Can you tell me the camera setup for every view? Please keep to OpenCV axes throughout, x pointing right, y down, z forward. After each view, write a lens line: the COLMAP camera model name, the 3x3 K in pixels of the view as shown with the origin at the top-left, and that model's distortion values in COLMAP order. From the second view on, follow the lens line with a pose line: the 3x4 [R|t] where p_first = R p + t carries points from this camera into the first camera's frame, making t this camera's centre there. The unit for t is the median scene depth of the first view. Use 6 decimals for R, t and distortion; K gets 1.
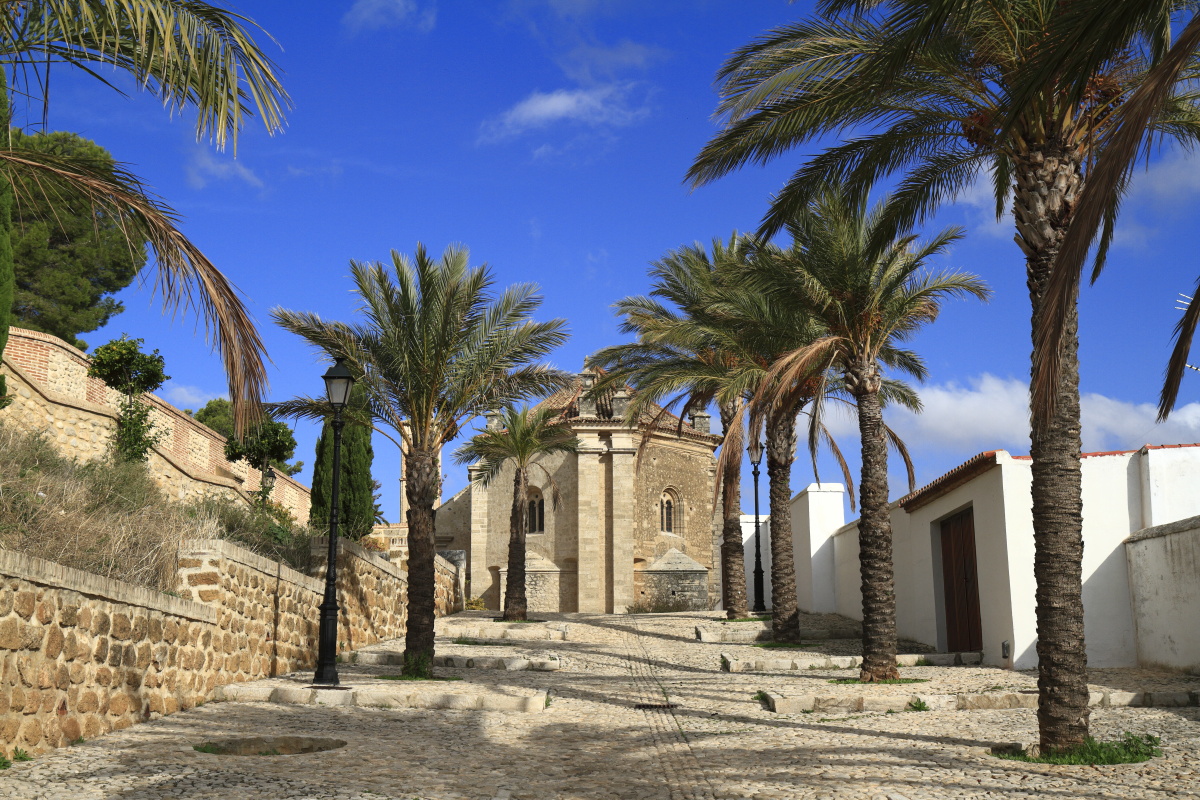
lens RADIAL K [[1513.8, 0, 611.4], [0, 1513.8, 407.8], [0, 0, 1]] dist [0.080979, 0.000000]
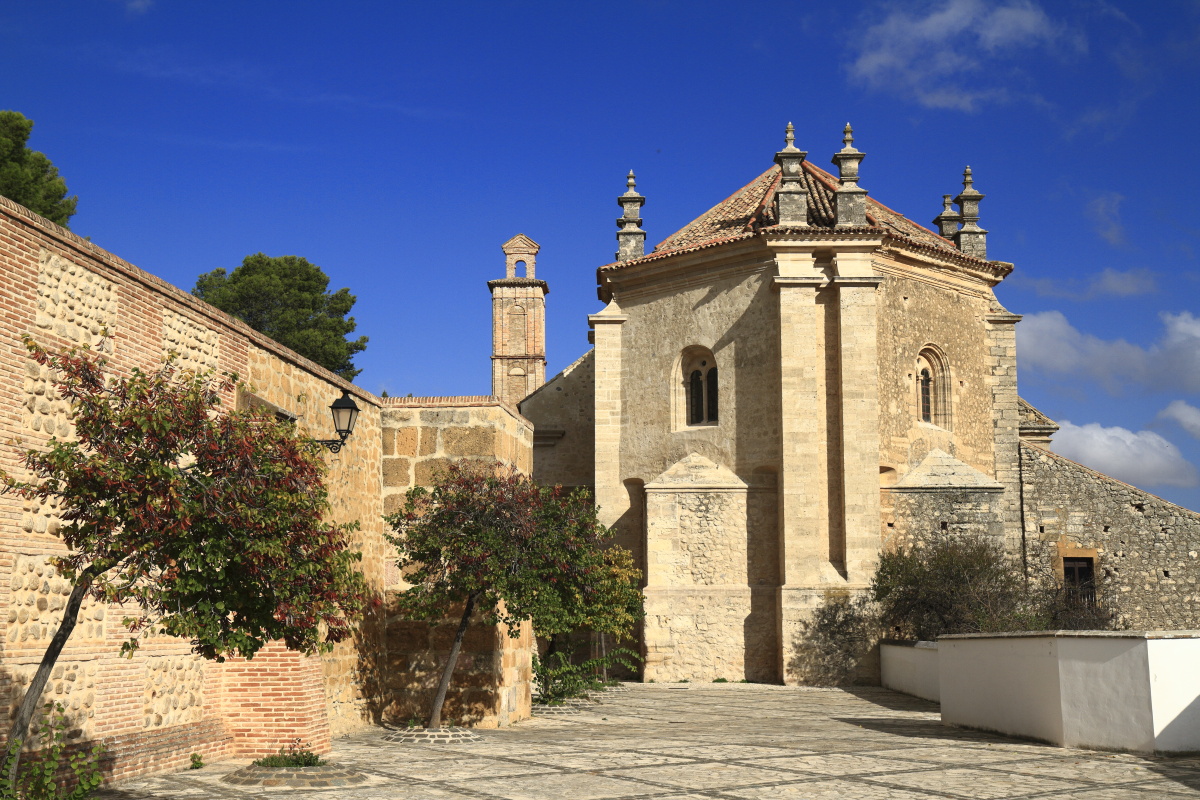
lens RADIAL K [[1513.8, 0, 602.6], [0, 1513.8, 405.6], [0, 0, 1]] dist [0.080979, 0.000000]
pose [[0.997719, -0.002709, -0.067454, -0.050148], [0.007164, 0.997801, 0.065891, 0.036336], [0.067128, -0.066224, 0.995544, 0.408463]]
